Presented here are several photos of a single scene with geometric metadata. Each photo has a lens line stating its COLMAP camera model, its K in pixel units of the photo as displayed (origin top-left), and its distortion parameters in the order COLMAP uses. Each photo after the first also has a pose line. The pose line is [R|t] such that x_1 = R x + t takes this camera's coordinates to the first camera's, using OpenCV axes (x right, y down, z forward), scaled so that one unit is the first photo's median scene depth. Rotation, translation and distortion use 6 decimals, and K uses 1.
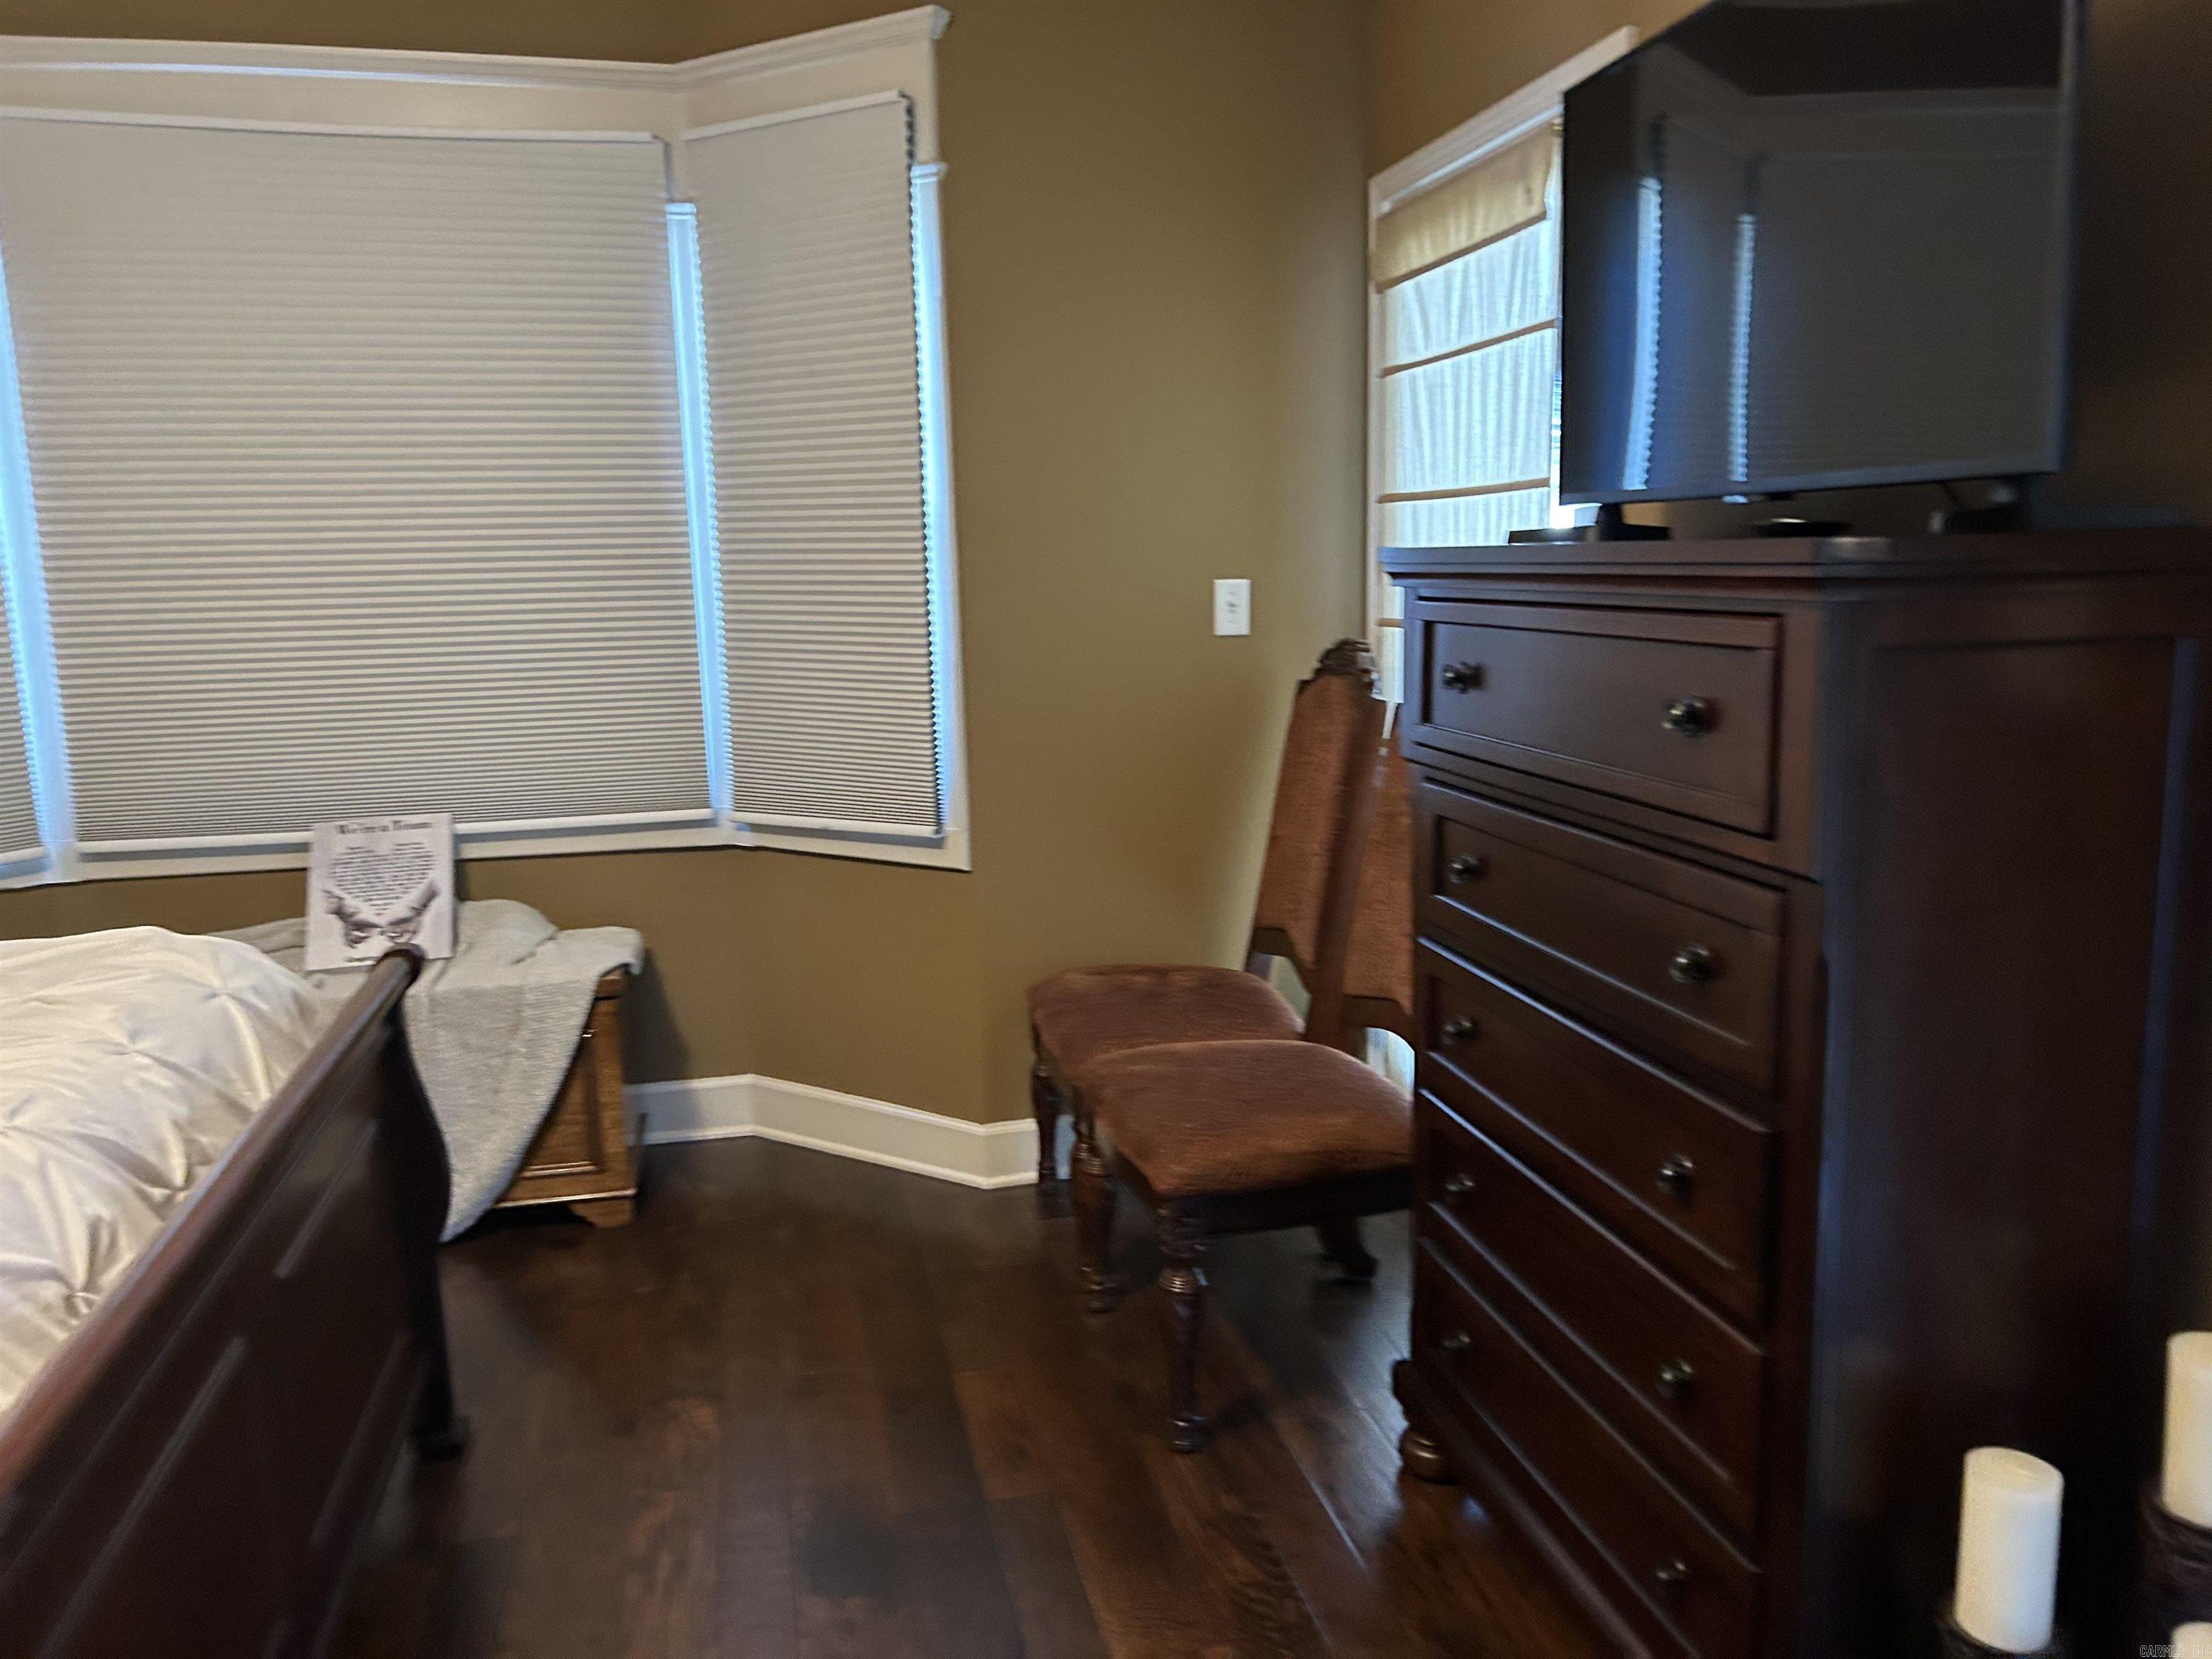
lens RADIAL K [[1658.2, 0, 1125.8], [0, 1658.2, 808.6], [0, 0, 1]] dist [0.038027, -0.039356]
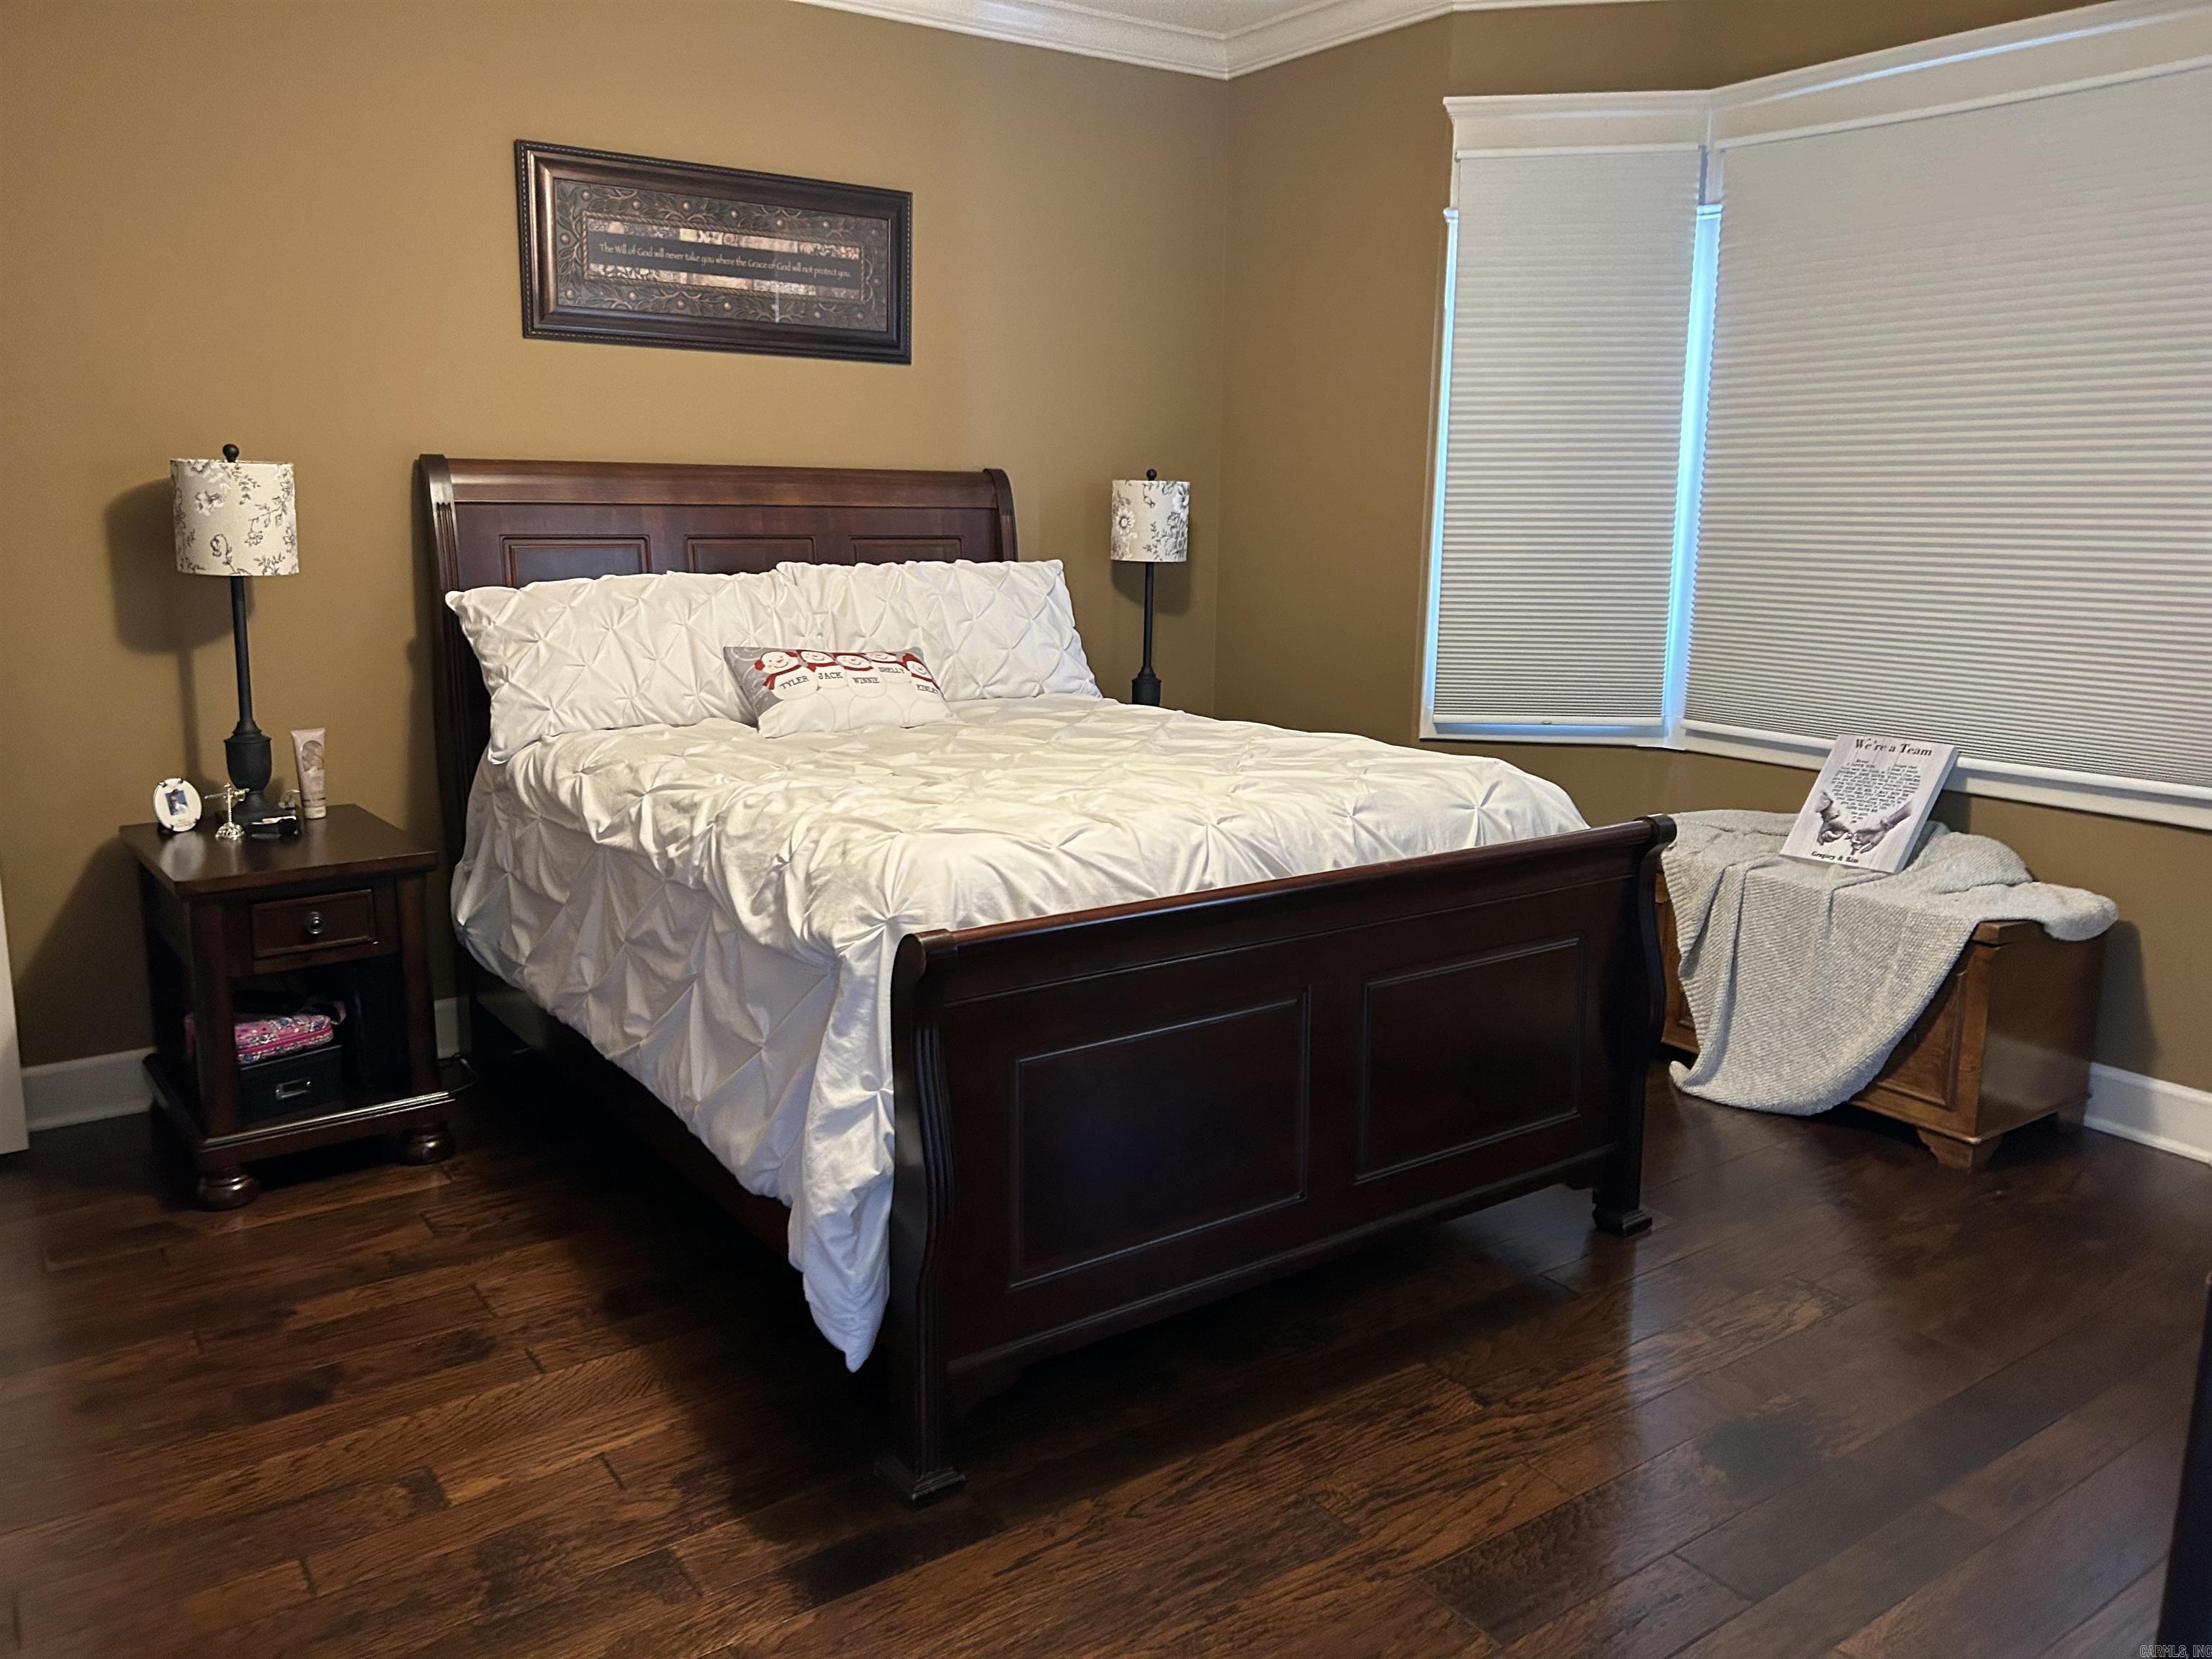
lens RADIAL K [[1658.2, 0, 1125.8], [0, 1658.2, 808.6], [0, 0, 1]] dist [0.038027, -0.039356]
pose [[0.385917, 0.195868, -0.901501, 0.365749], [-0.165504, 0.976047, 0.141215, -0.021879], [0.907566, 0.094705, 0.409090, 0.104299]]
